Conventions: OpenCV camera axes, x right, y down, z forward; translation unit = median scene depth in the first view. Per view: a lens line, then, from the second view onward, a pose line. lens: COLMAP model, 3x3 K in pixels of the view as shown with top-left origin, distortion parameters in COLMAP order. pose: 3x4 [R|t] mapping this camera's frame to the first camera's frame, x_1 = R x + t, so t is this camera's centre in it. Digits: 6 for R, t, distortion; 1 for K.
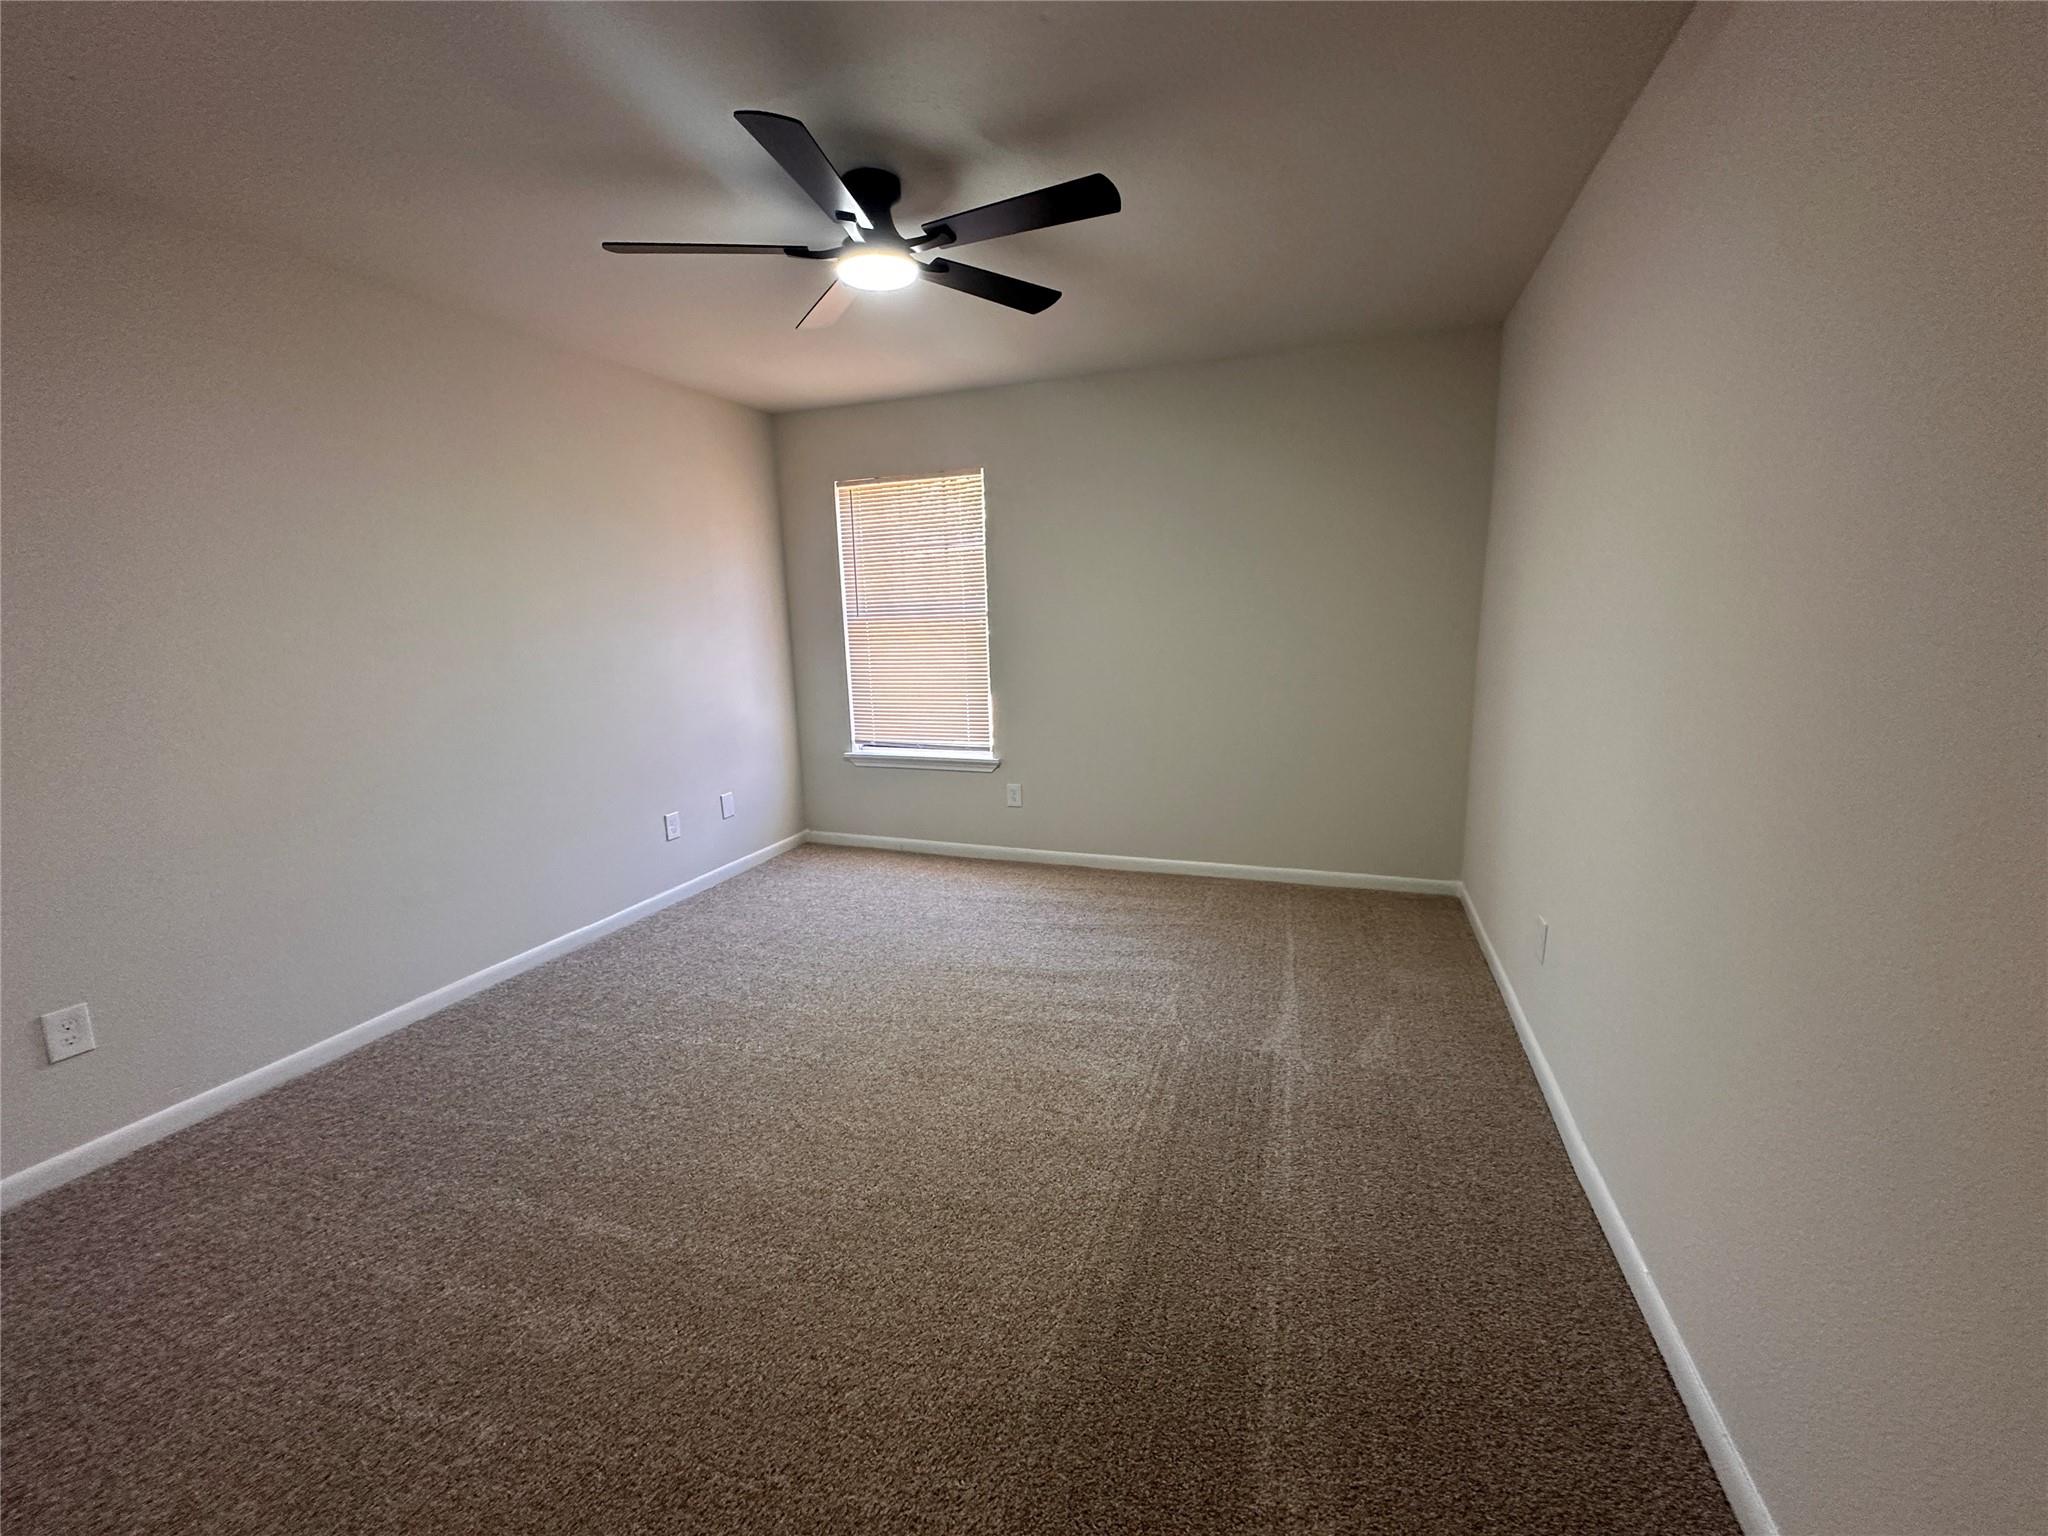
lens RADIAL K [[817.5, 0, 1023.9], [0, 817.5, 768.1], [0, 0, 1]] dist [-0.004518, 0.000819]
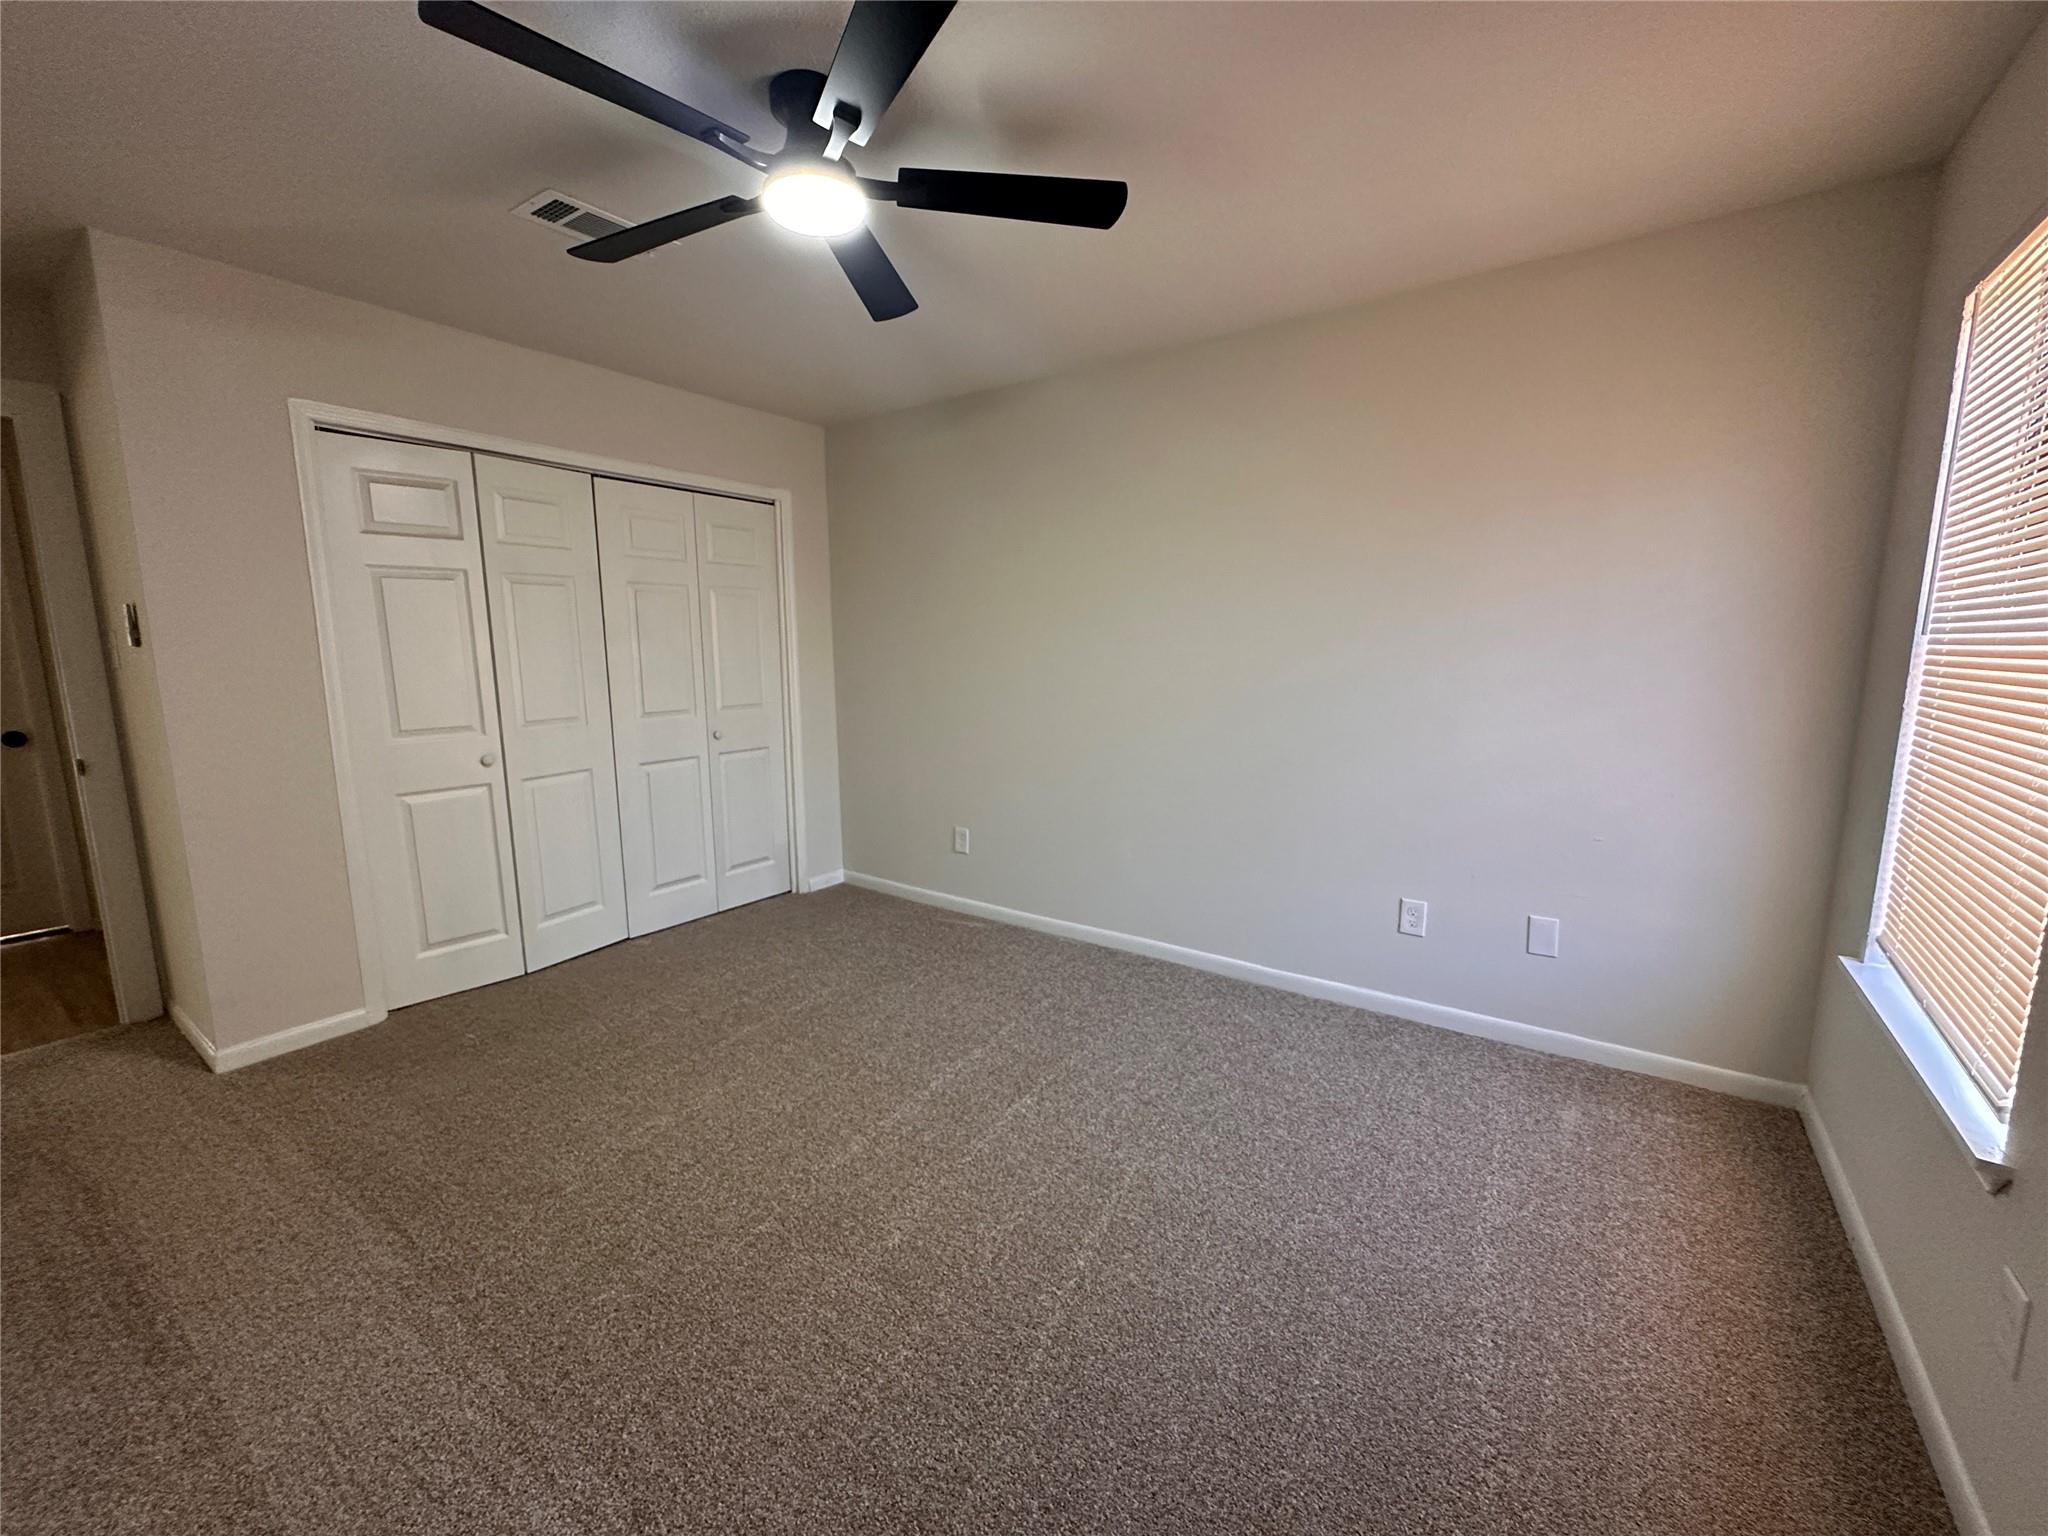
lens RADIAL K [[817.5, 0, 1025.5], [0, 817.5, 764.6], [0, 0, 1]] dist [-0.004518, 0.000819]
pose [[-0.280621, 0.179796, -0.942828, 0.366233], [-0.156226, 0.960643, 0.229692, -0.193701], [0.947019, 0.211751, -0.241488, 0.903484]]
